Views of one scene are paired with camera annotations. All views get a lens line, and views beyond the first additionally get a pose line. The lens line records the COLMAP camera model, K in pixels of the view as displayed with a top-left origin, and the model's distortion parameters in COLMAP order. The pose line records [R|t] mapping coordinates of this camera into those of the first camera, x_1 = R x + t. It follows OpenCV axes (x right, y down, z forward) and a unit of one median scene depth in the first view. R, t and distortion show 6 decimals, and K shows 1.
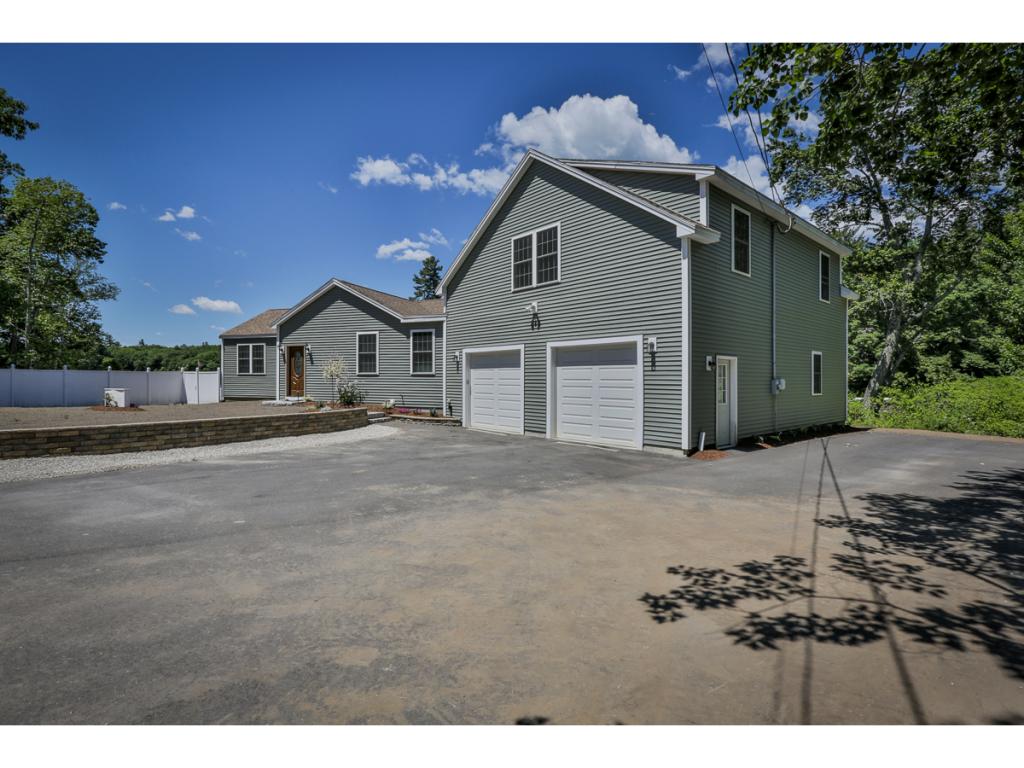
lens RADIAL K [[488.0, 0, 512.0], [0, 488.0, 384.0], [0, 0, 1]] dist [-0.036578, 0.000296]
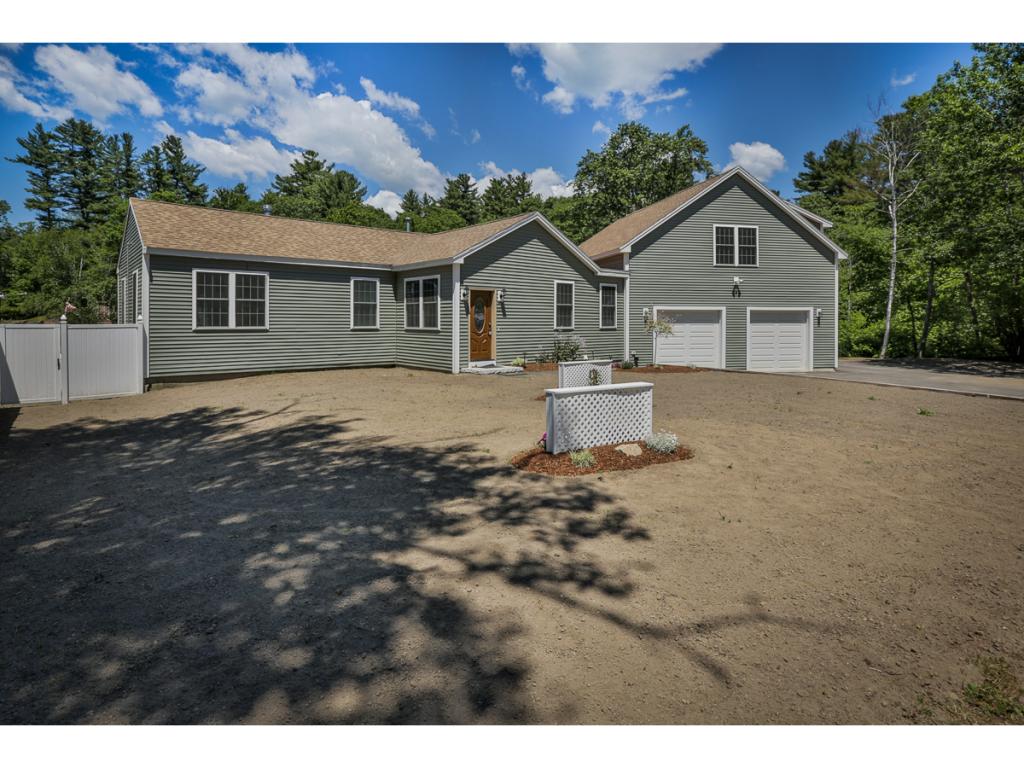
lens RADIAL K [[531.3, 0, 488.0], [0, 531.3, 330.5], [0, 0, 1]] dist [-0.033075, 0.000974]
pose [[0.508057, -0.016570, 0.861164, -1.297521], [0.010427, 0.999860, 0.013087, -0.033520], [-0.861260, 0.002330, 0.508159, 0.678774]]
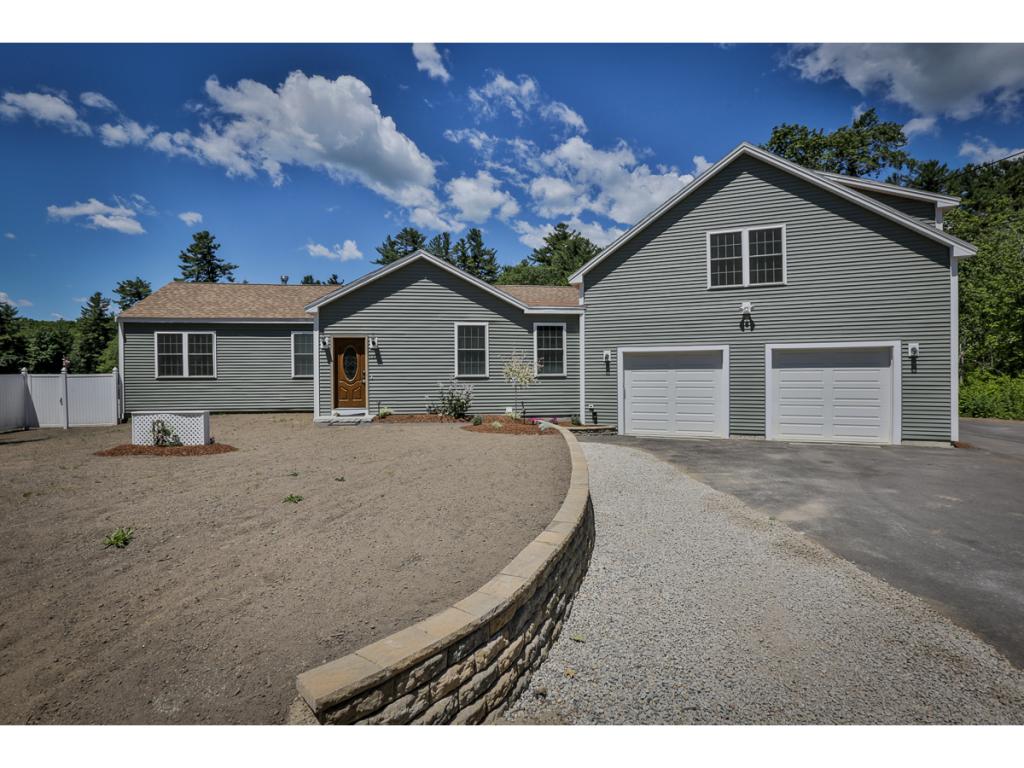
lens RADIAL K [[478.7, 0, 514.1], [0, 478.7, 379.5], [0, 0, 1]] dist [-0.049647, 0.019529]
pose [[0.880157, -0.014674, 0.474456, -0.651992], [0.014824, 0.999884, 0.003426, -0.018673], [-0.474451, 0.004018, 0.880273, 0.312401]]
